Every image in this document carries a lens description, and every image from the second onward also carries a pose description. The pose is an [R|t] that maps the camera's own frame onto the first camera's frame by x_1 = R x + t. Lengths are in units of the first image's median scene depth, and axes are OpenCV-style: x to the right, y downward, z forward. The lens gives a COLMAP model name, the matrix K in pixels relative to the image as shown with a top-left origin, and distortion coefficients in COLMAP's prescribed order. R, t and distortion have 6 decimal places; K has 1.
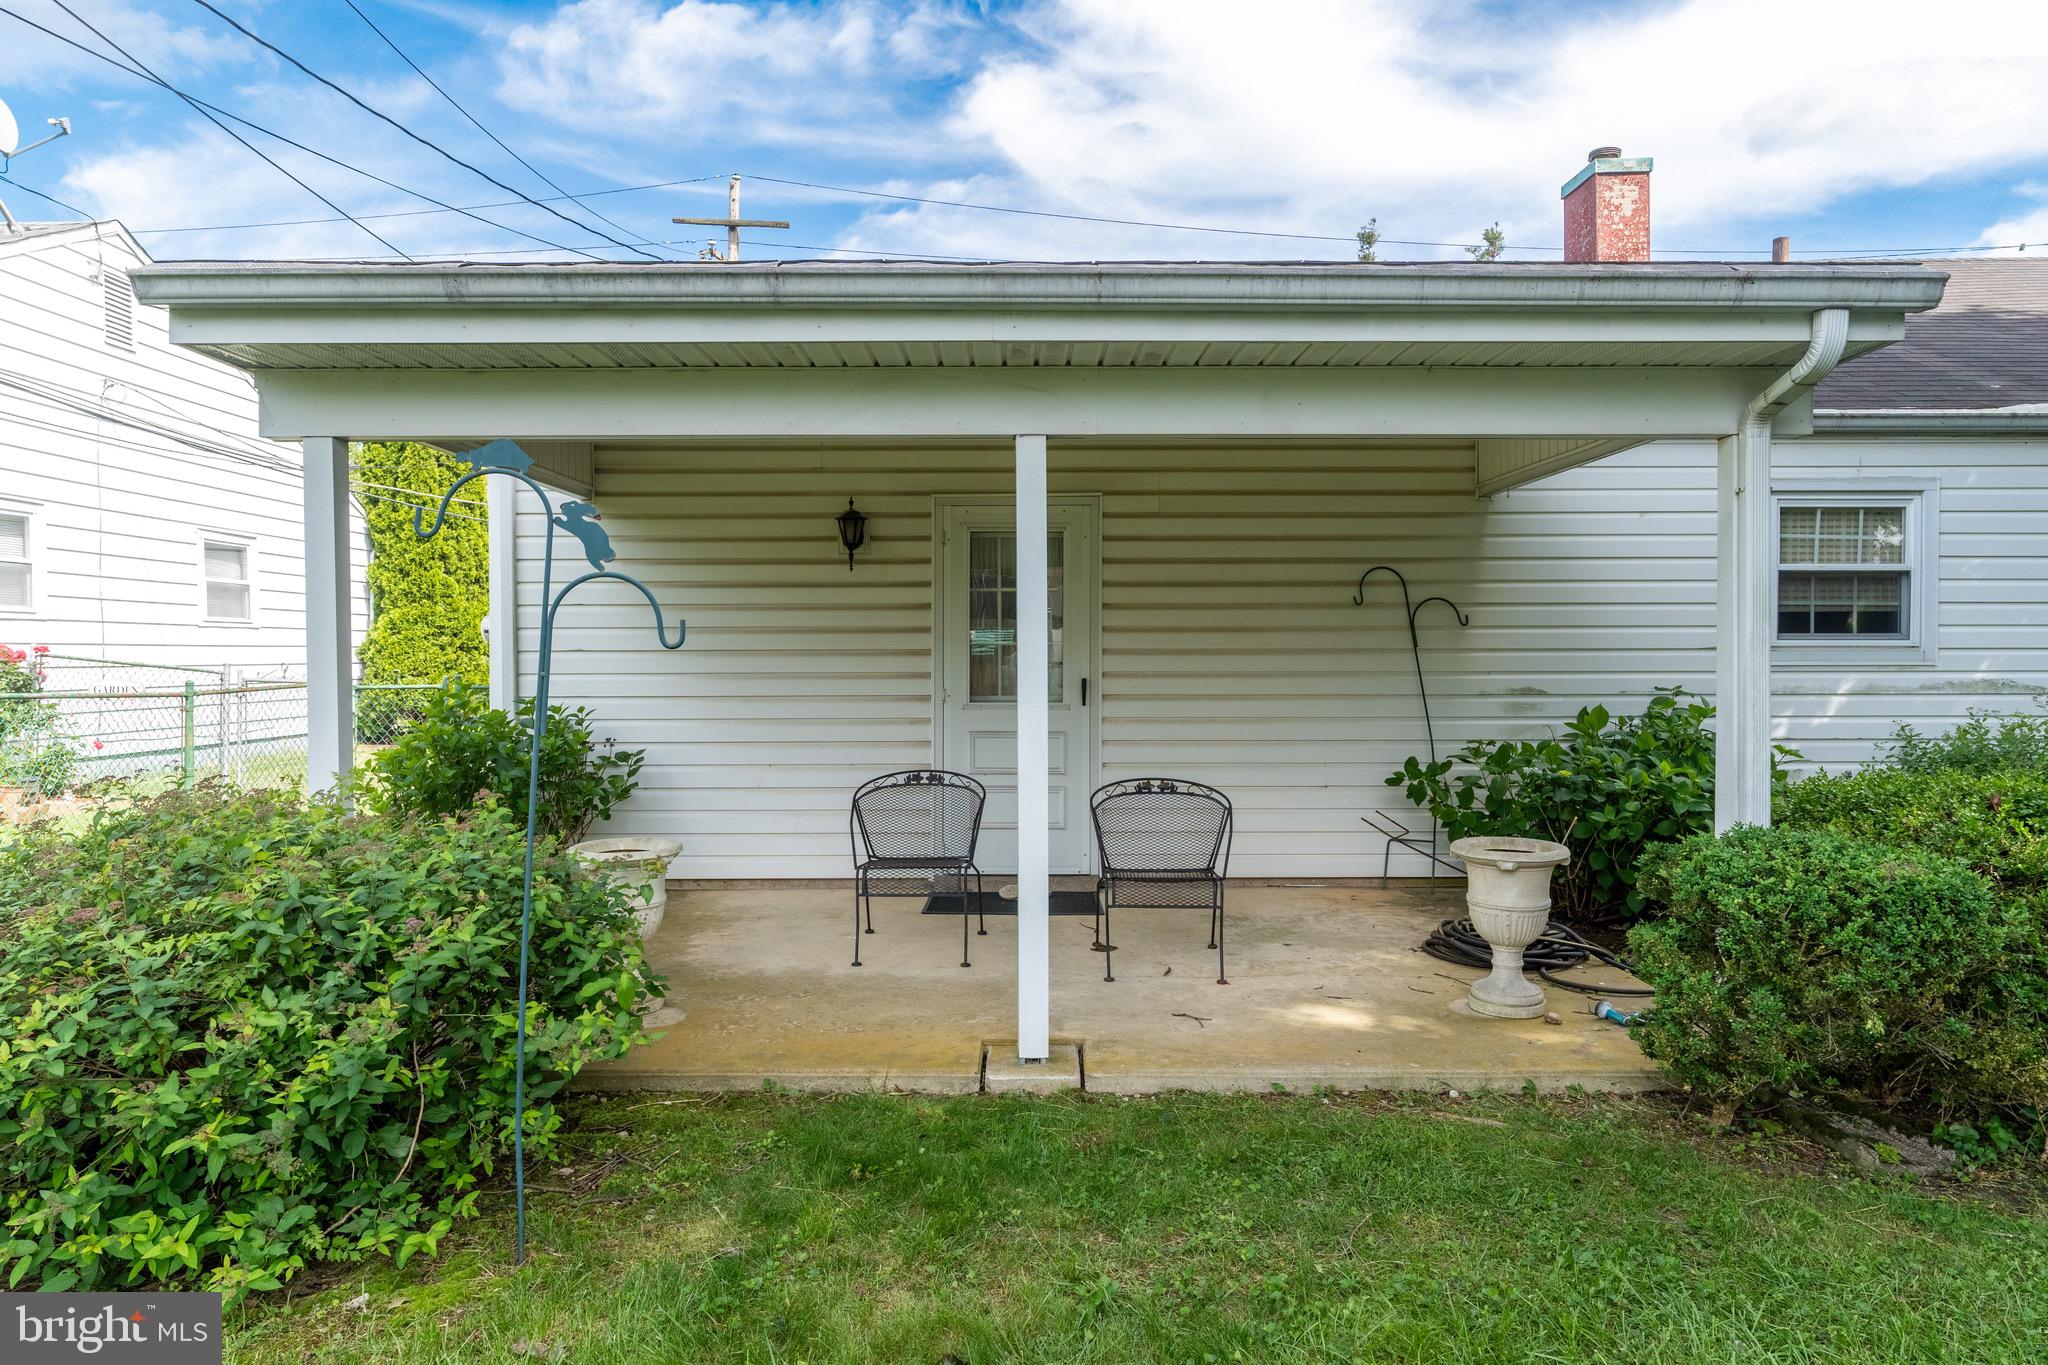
lens RADIAL K [[1267.8, 0, 1024.0], [0, 1267.8, 682.5], [0, 0, 1]] dist [-0.007057, 0.000027]
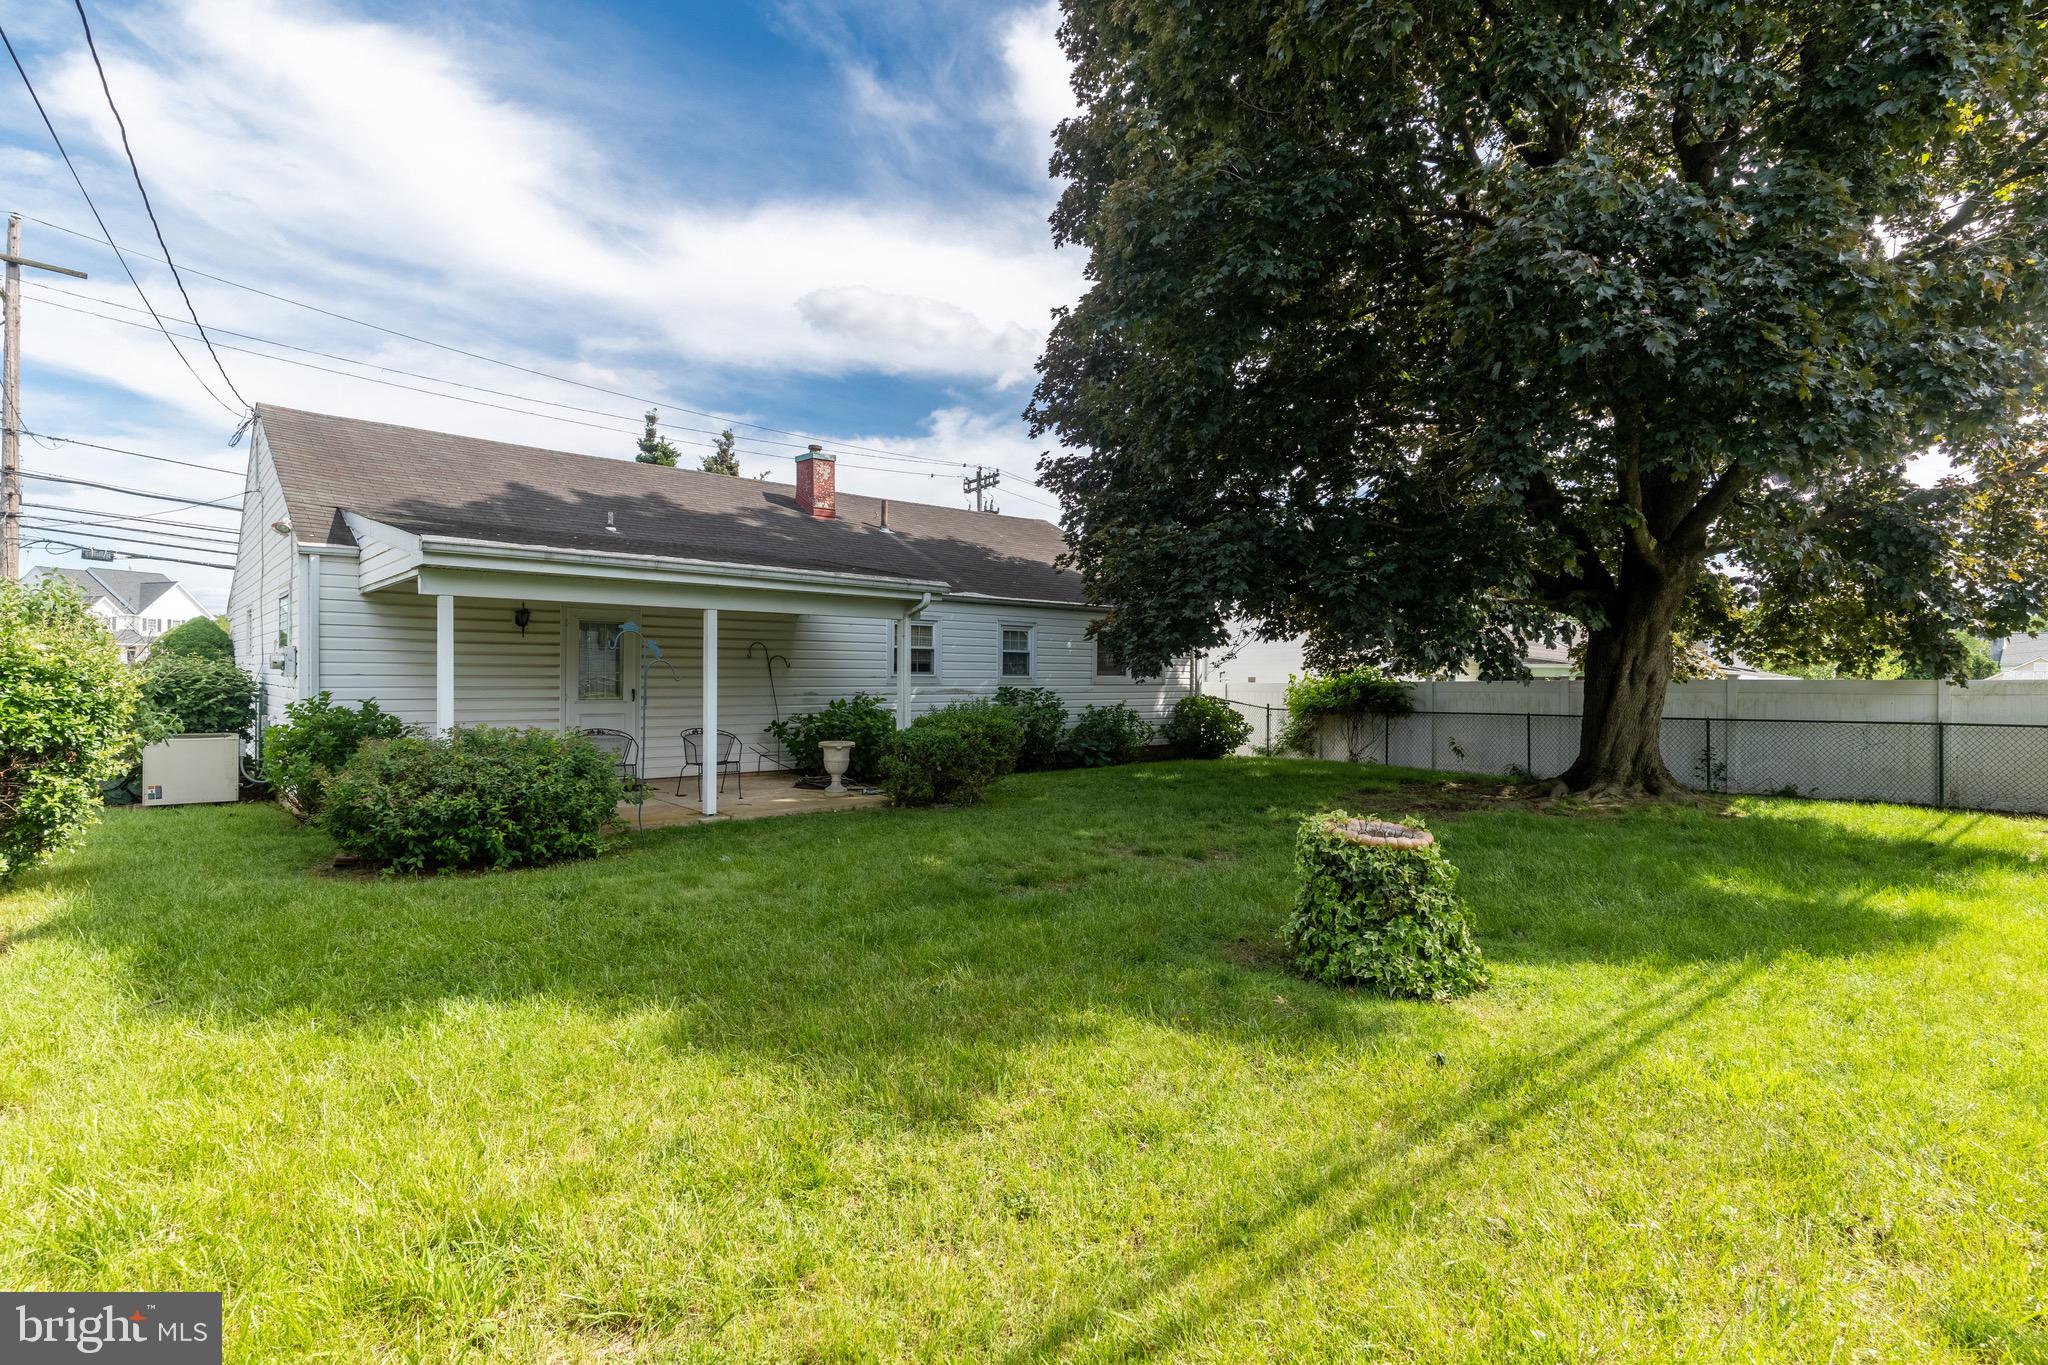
lens RADIAL K [[1003.8, 0, 1024.0], [0, 1003.8, 682.5], [0, 0, 1]] dist [0.001258, -0.000446]
pose [[0.736864, 0.001711, 0.676038, -0.634029], [0.010001, 0.999860, -0.013431, 0.015905], [-0.675967, 0.016658, 0.736744, -0.748421]]
